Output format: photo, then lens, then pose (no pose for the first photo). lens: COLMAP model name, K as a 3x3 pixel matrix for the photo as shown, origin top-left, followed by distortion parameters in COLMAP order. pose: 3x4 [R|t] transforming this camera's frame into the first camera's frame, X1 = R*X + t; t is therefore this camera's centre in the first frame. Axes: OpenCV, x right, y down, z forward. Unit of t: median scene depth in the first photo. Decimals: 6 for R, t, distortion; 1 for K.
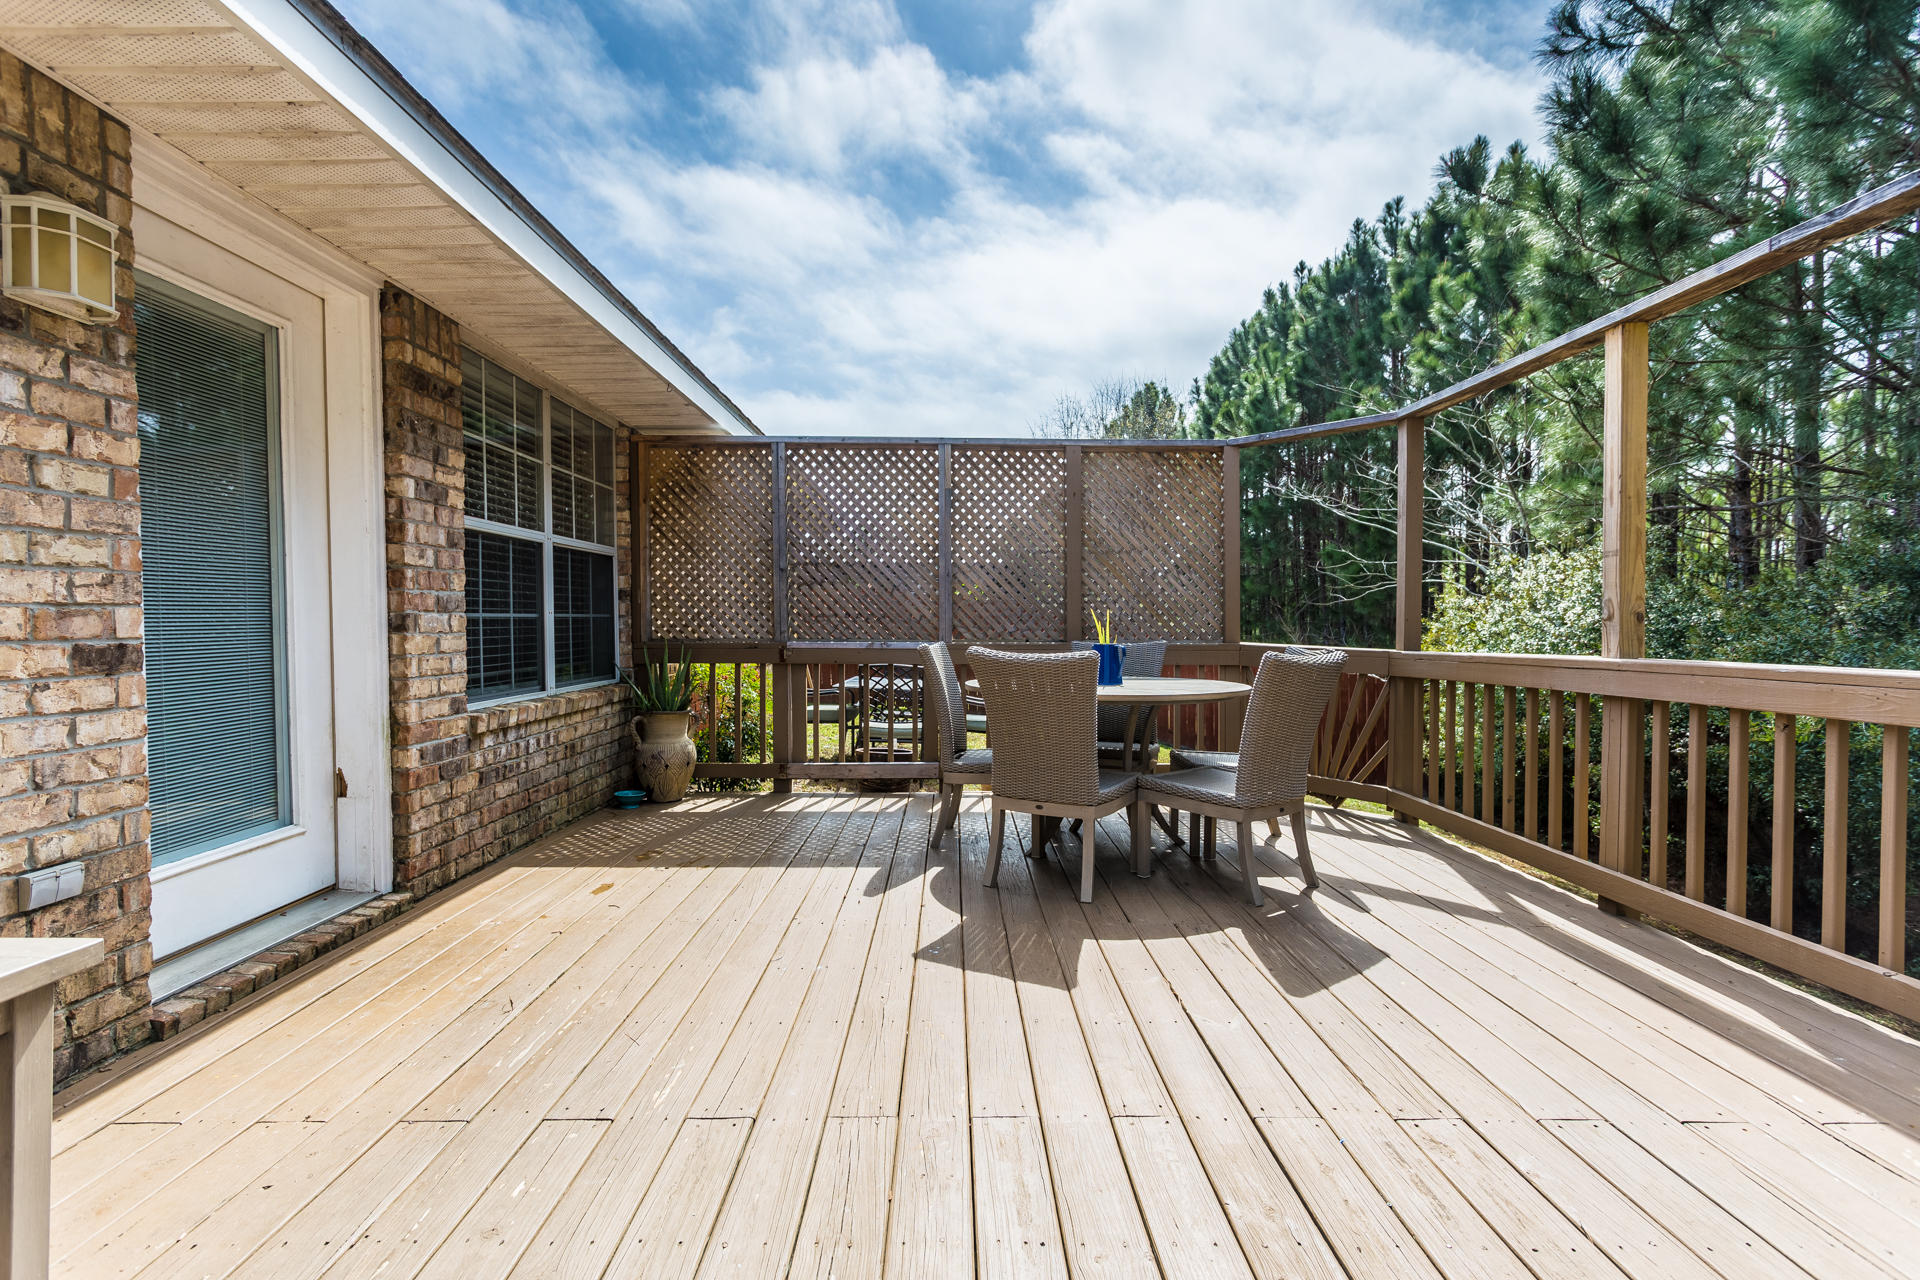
lens RADIAL K [[938.5, 0, 959.0], [0, 938.5, 644.0], [0, 0, 1]] dist [0.003047, -0.001255]
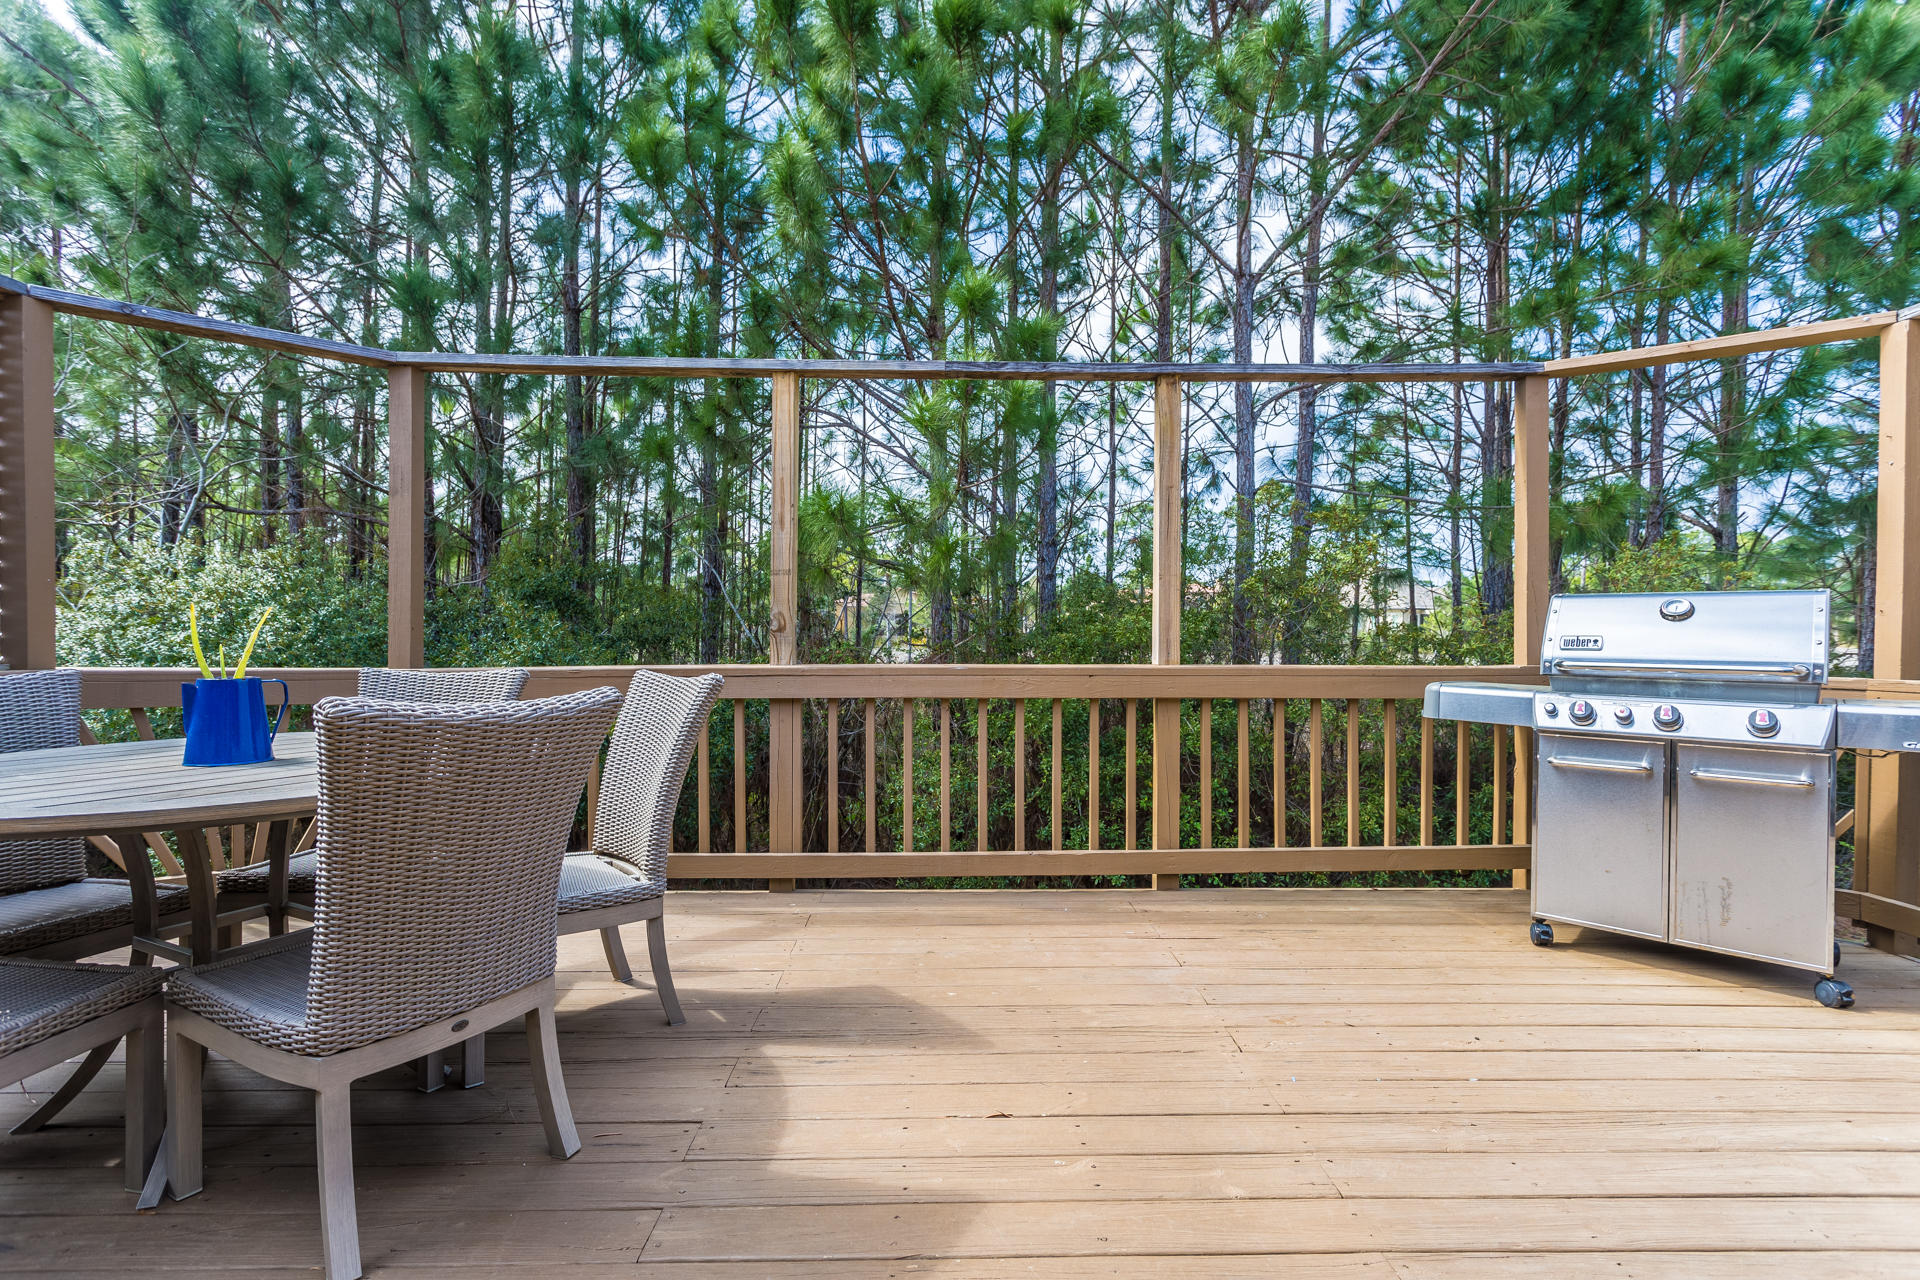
lens RADIAL K [[938.5, 0, 961.3], [0, 938.5, 634.1], [0, 0, 1]] dist [0.003047, -0.001255]
pose [[-0.010541, -0.012402, 0.999868, -0.529102], [0.020187, 0.999717, 0.012613, -0.039777], [-0.999741, 0.020317, -0.010288, 0.996244]]
